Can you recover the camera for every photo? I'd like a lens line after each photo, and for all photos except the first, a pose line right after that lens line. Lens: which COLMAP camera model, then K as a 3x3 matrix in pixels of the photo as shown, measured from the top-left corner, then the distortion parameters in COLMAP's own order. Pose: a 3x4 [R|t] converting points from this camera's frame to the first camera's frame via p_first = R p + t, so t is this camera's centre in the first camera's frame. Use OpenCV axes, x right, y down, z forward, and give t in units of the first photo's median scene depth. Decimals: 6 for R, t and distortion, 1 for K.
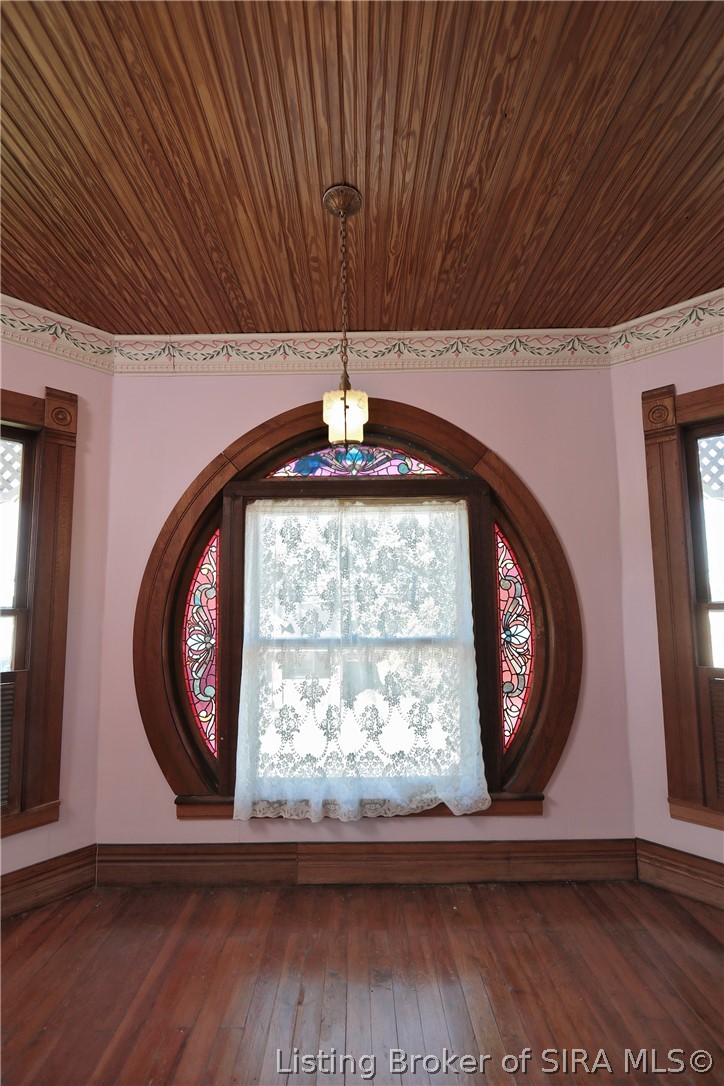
lens RADIAL K [[486.2, 0, 370.5], [0, 486.2, 549.7], [0, 0, 1]] dist [-0.006161, 0.001283]
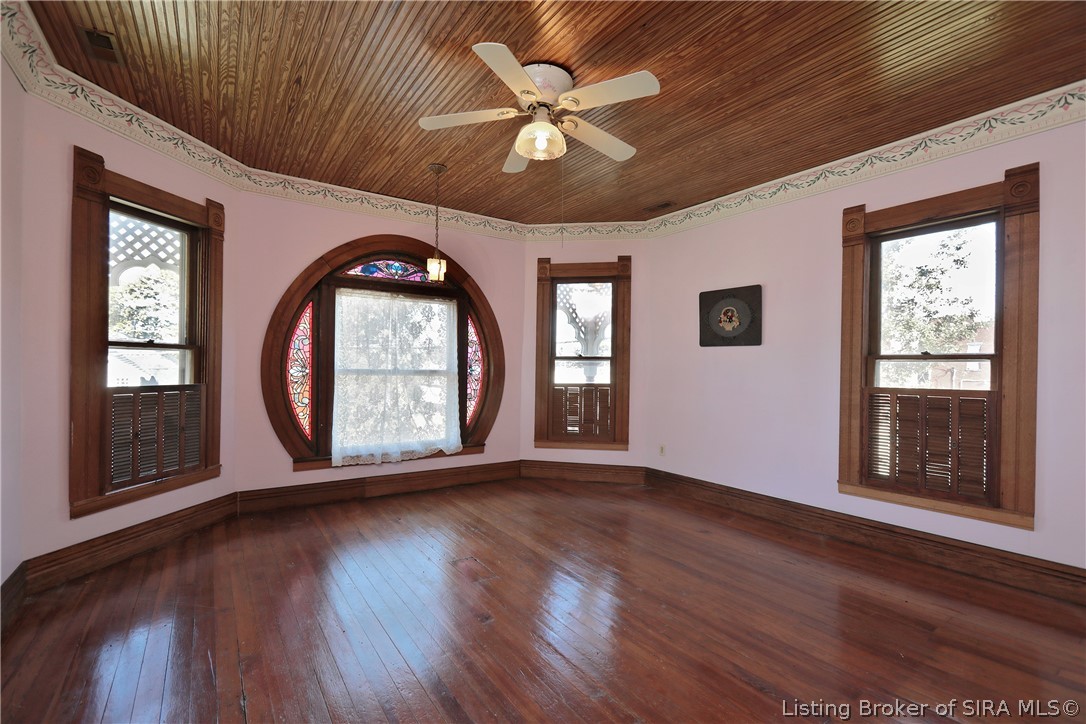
lens RADIAL K [[486.2, 0, 540.5], [0, 486.2, 365.2], [0, 0, 1]] dist [-0.006161, 0.001283]
pose [[0.829146, 0.023495, 0.558539, -0.607796], [-0.080227, 0.993775, 0.077294, -0.021659], [-0.553246, -0.108898, 0.825869, -0.817499]]
